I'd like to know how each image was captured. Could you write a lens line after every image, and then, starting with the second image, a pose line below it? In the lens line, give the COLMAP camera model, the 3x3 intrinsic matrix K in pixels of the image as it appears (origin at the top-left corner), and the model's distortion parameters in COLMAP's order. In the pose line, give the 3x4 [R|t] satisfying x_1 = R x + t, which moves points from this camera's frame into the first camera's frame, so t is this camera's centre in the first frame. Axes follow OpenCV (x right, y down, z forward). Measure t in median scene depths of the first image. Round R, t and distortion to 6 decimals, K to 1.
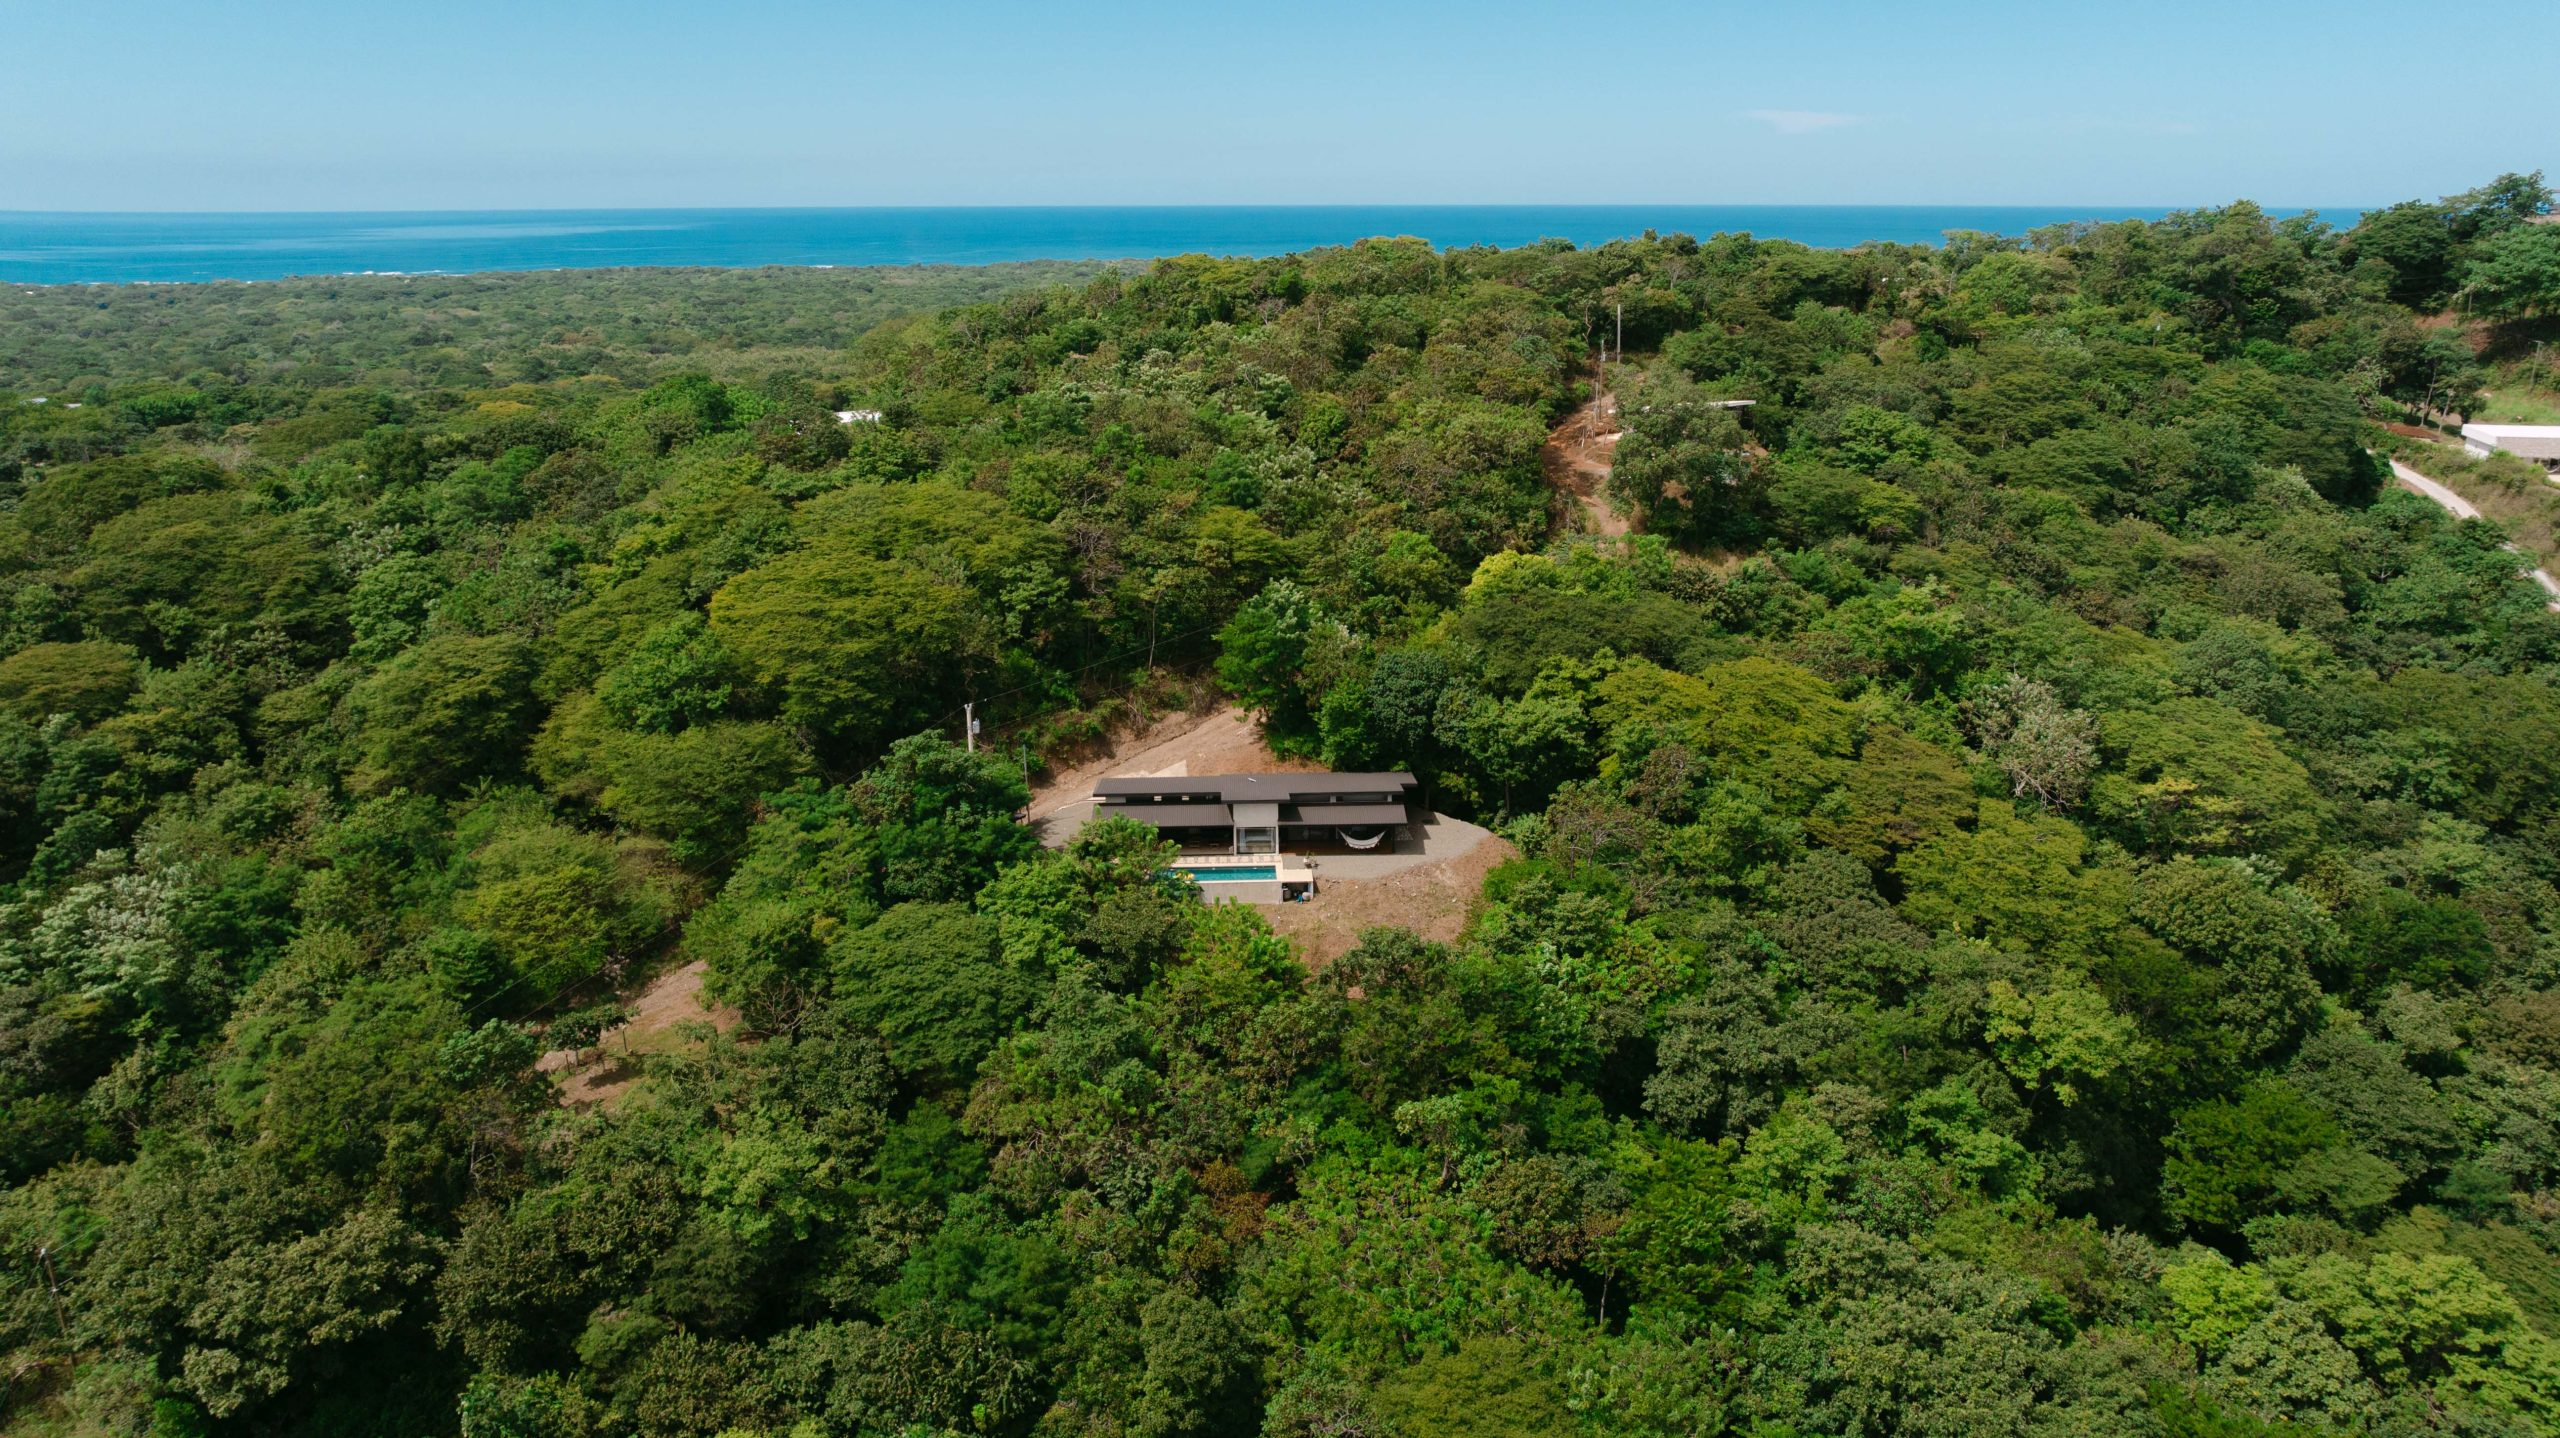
lens RADIAL K [[1836.3, 0, 1300.7], [0, 1836.3, 709.6], [0, 0, 1]] dist [-0.041906, 0.028841]
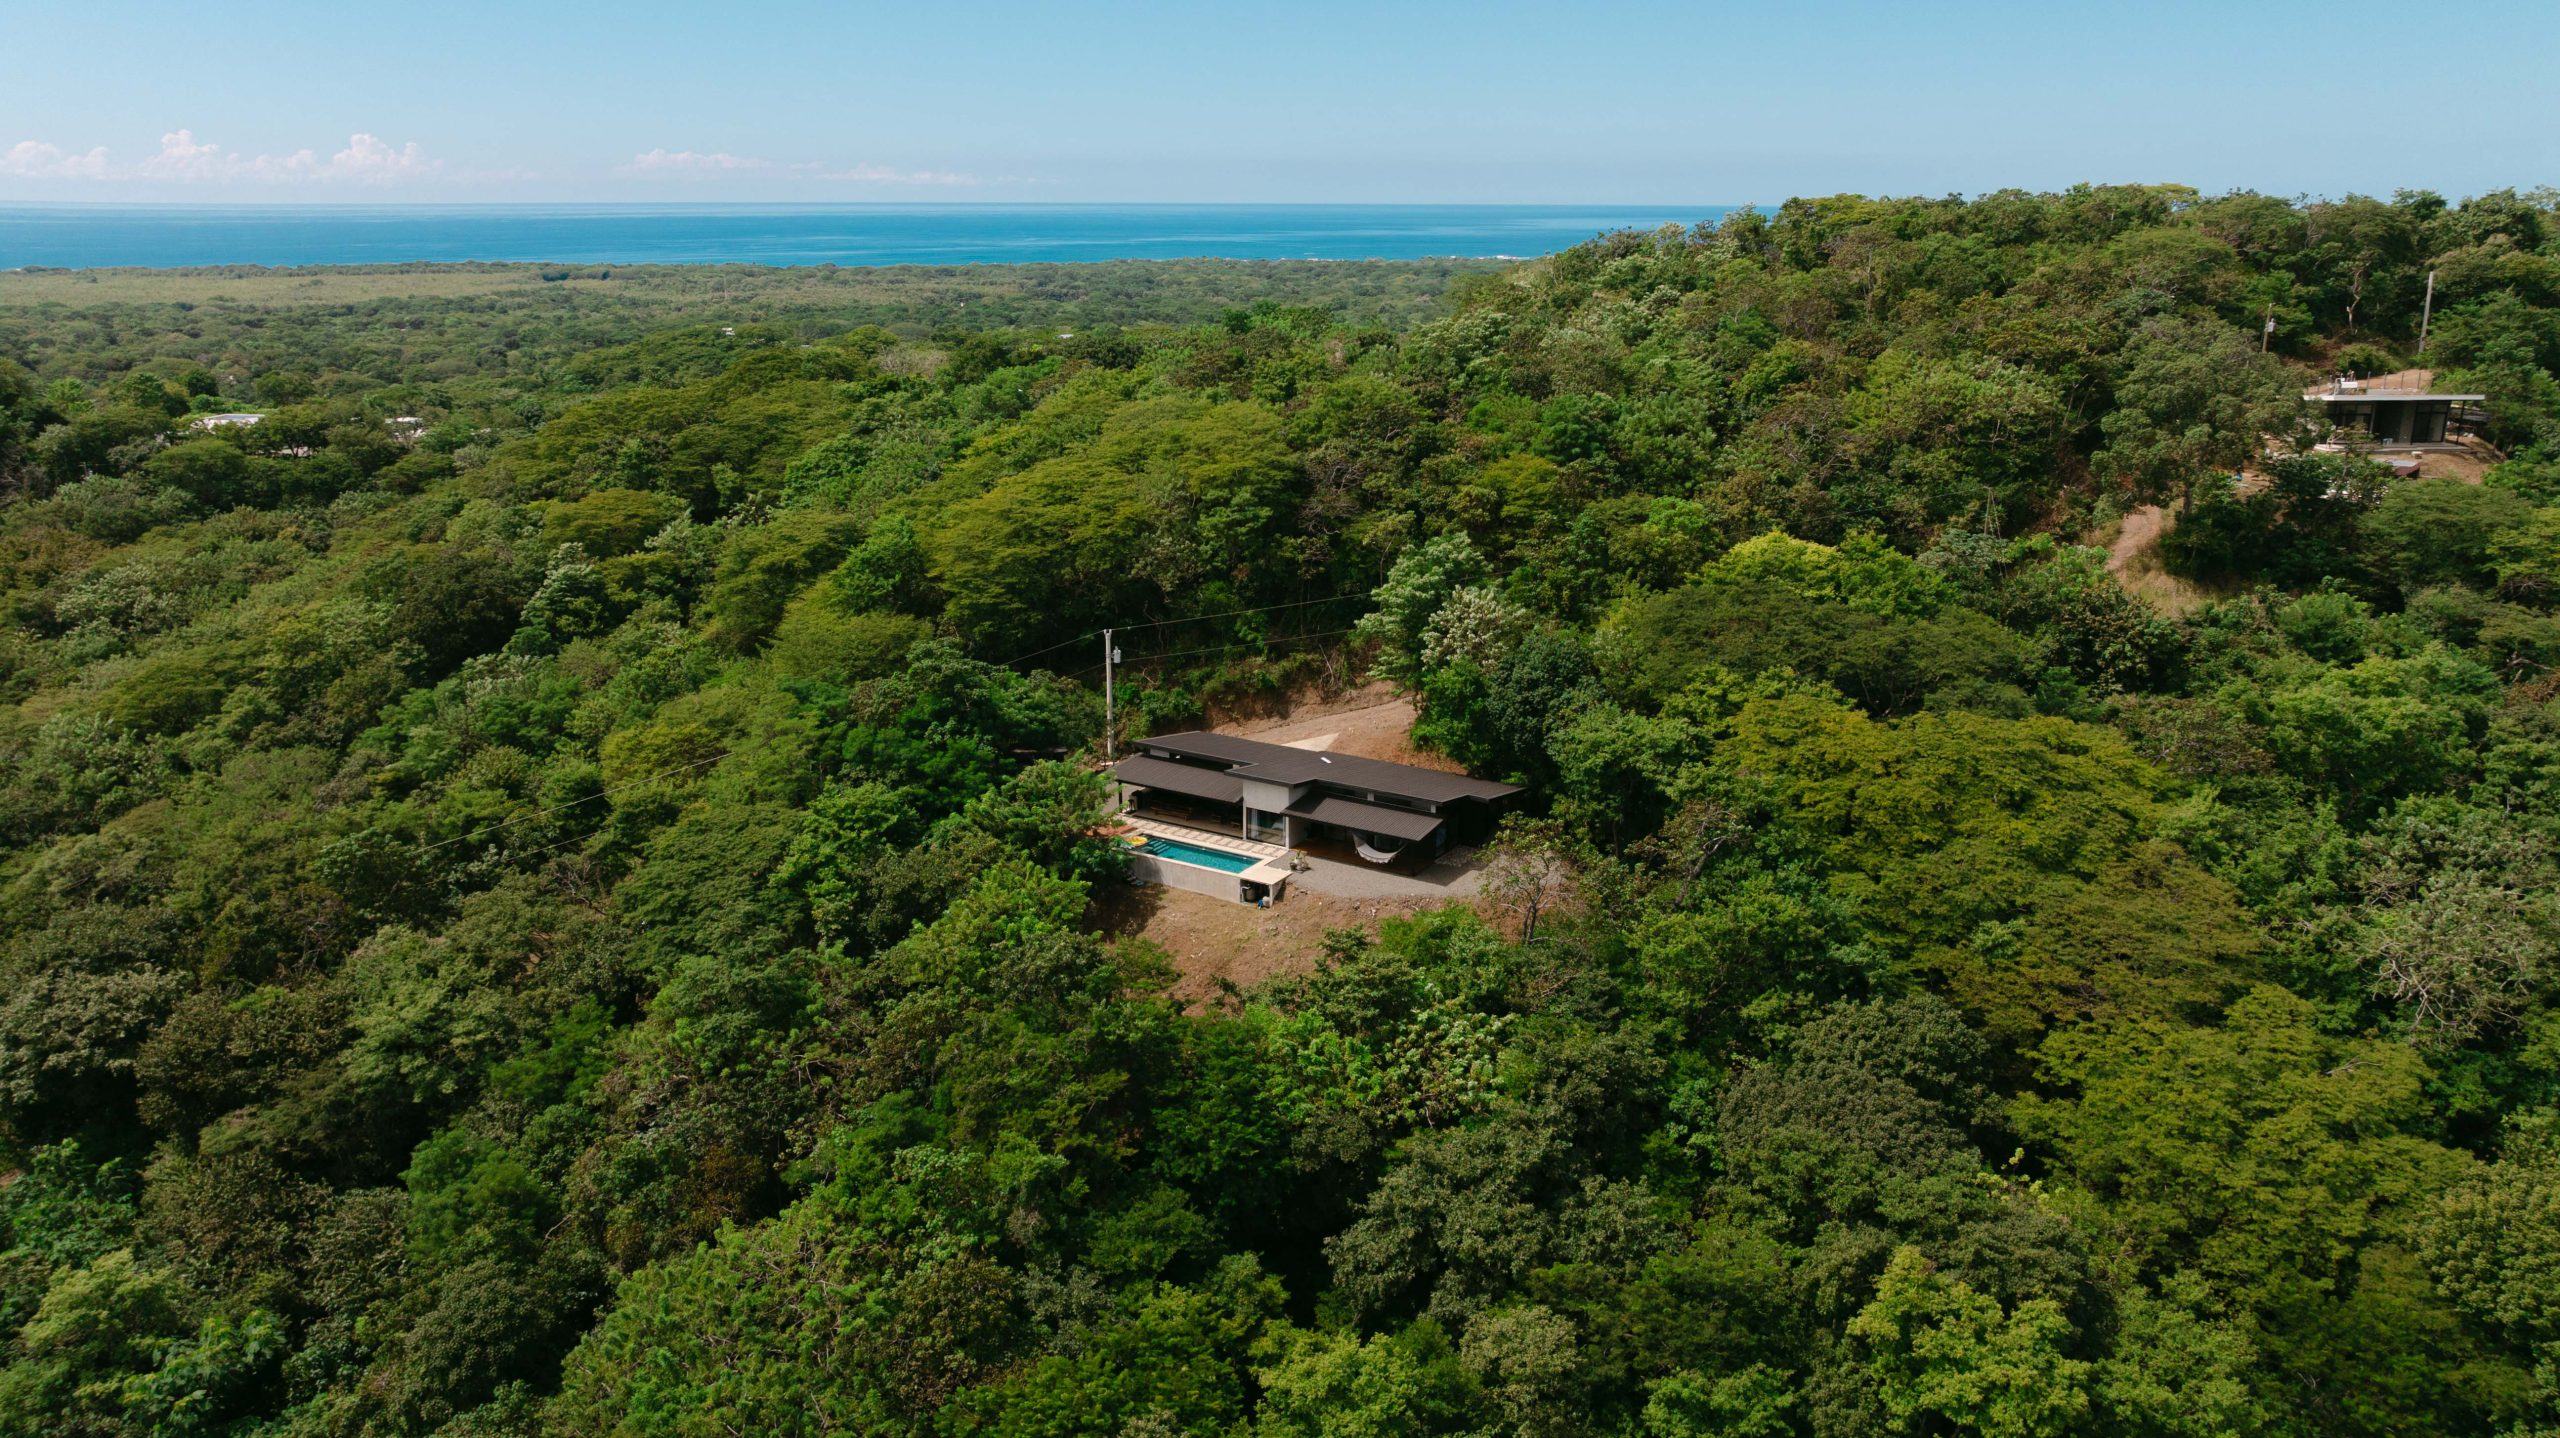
lens RADIAL K [[1836.3, 0, 1300.7], [0, 1836.3, 709.6], [0, 0, 1]] dist [-0.041906, 0.028841]
pose [[0.833921, 0.154698, -0.529759, 0.395094], [-0.154910, 0.986933, 0.044347, -0.019097], [0.529697, 0.045083, 0.846988, 0.284399]]
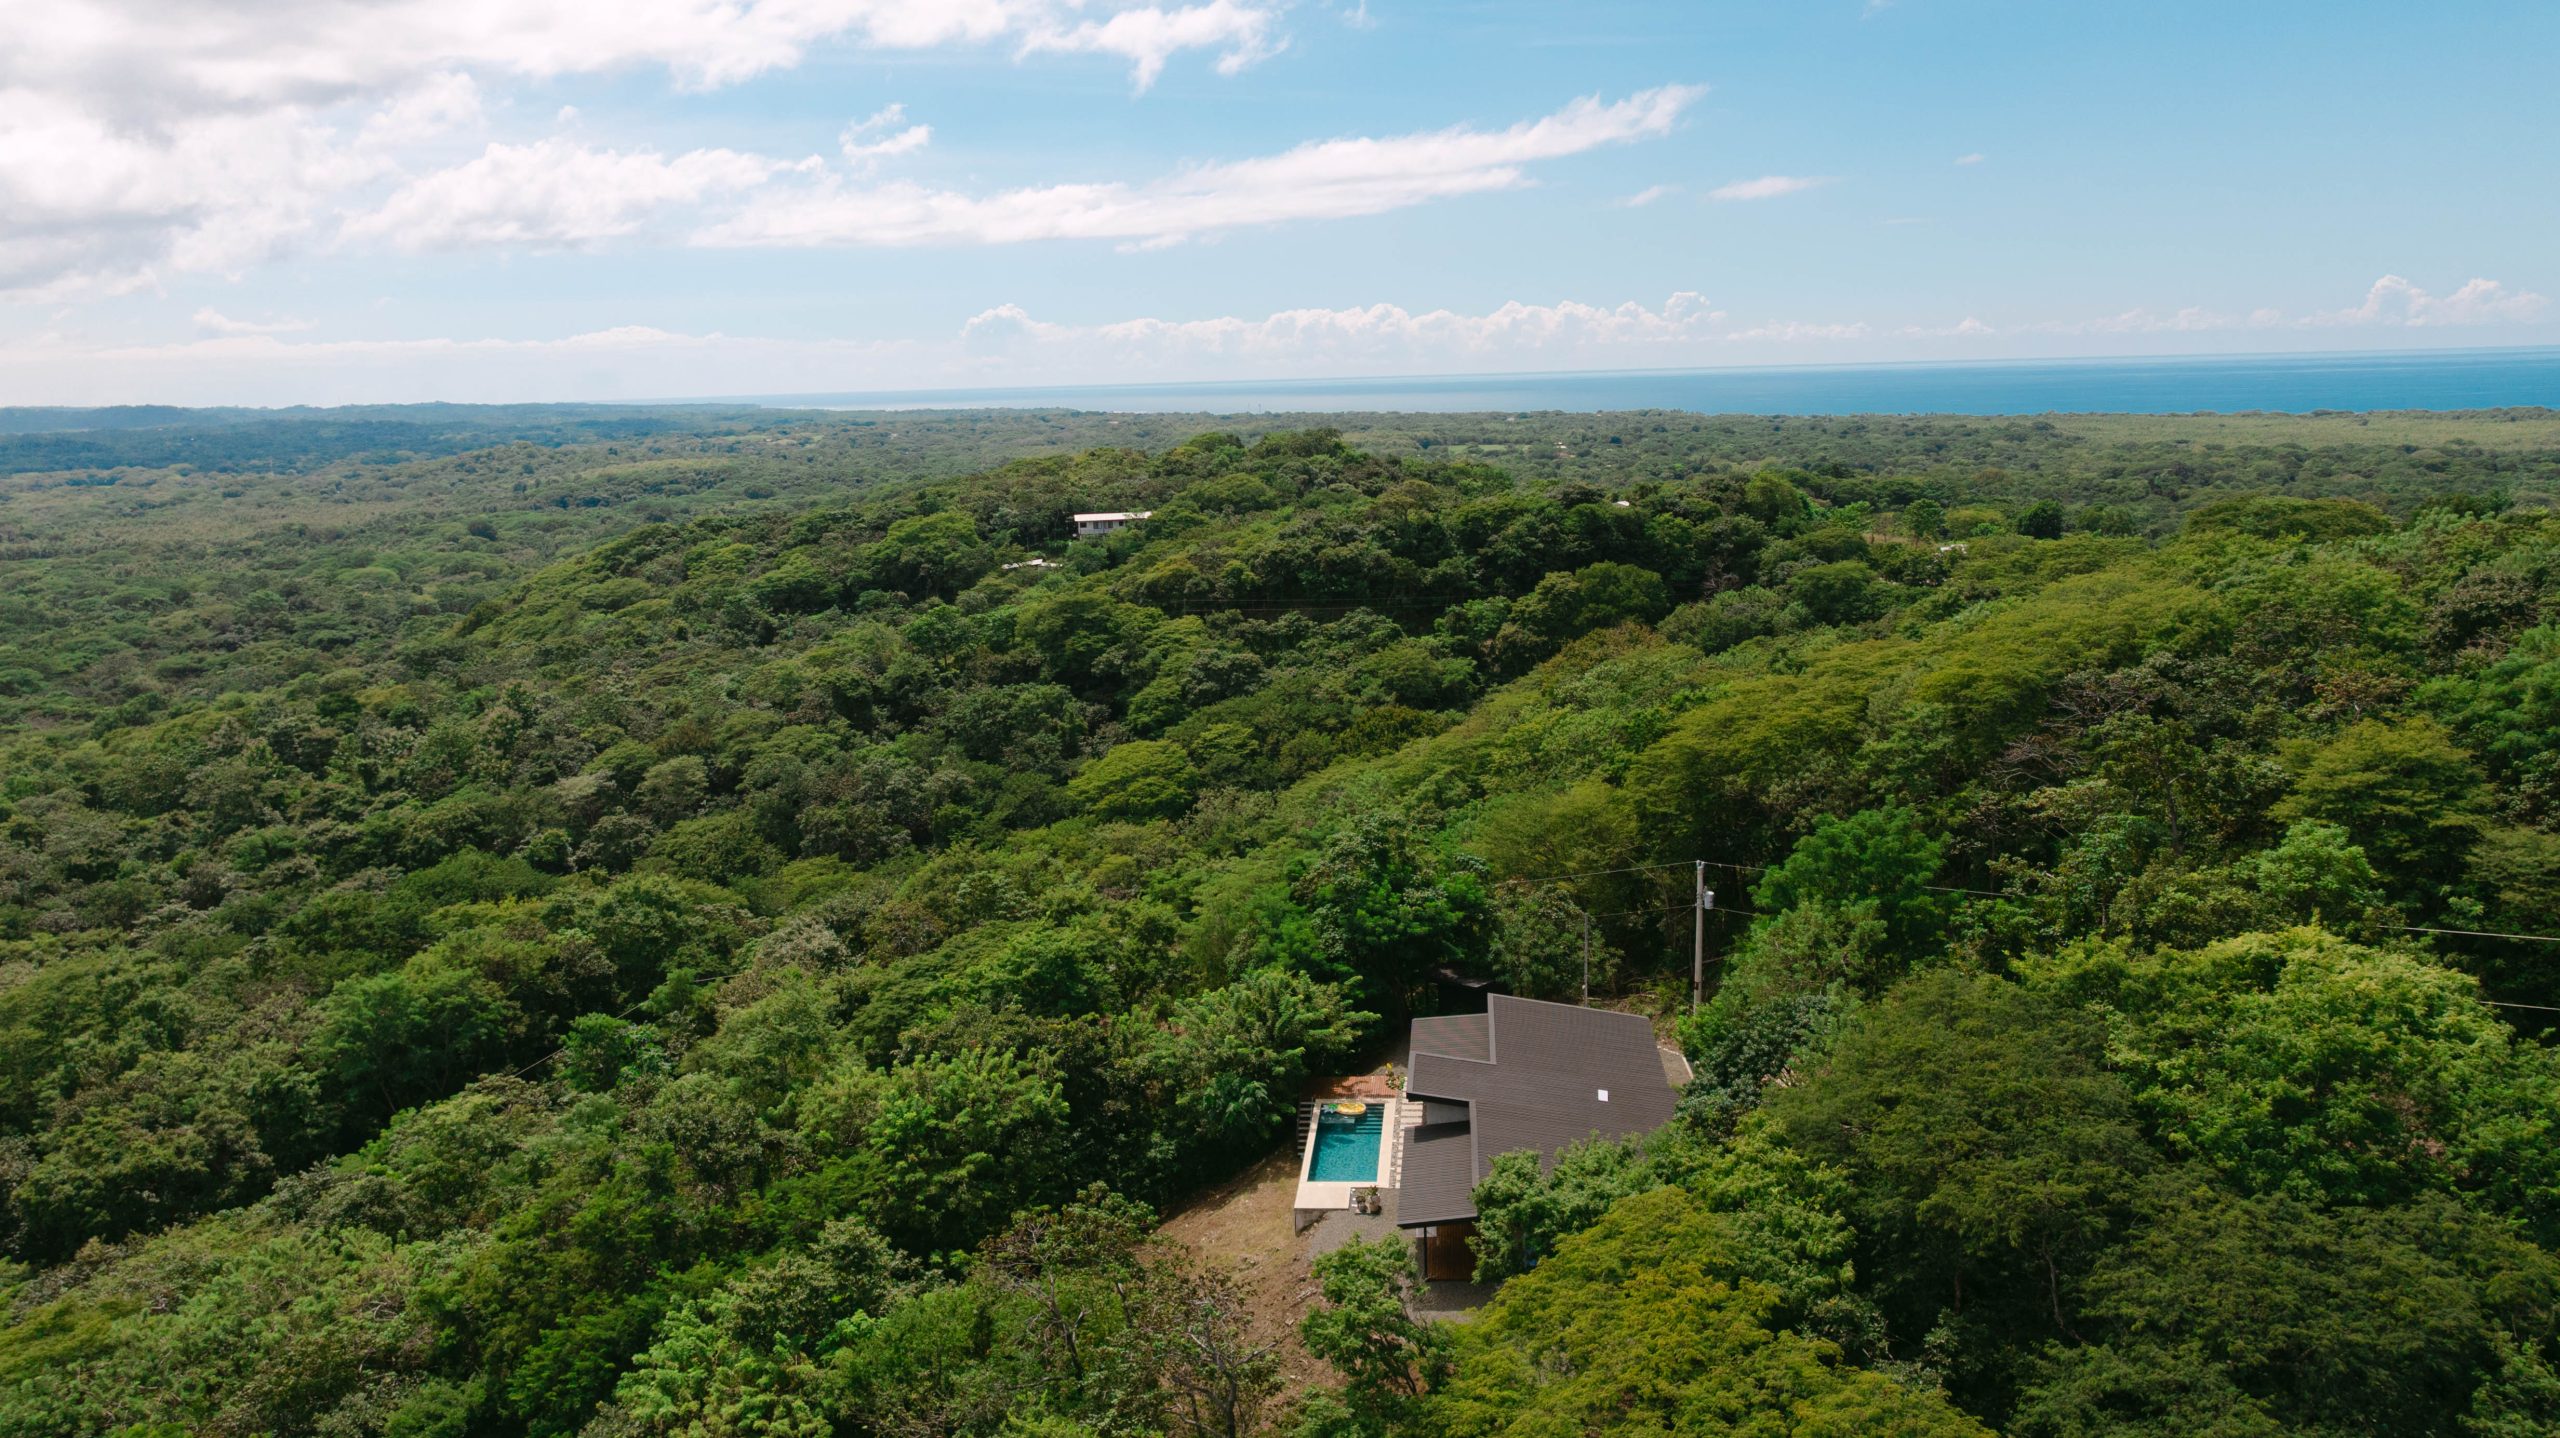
lens RADIAL K [[1913.1, 0, 1294.6], [0, 1913.1, 716.6], [0, 0, 1]] dist [-0.031892, 0.012411]
pose [[-0.127974, 0.182002, -0.974935, 0.524359], [-0.238734, 0.948460, 0.208397, -0.167920], [0.962616, 0.259420, -0.077928, 0.912266]]
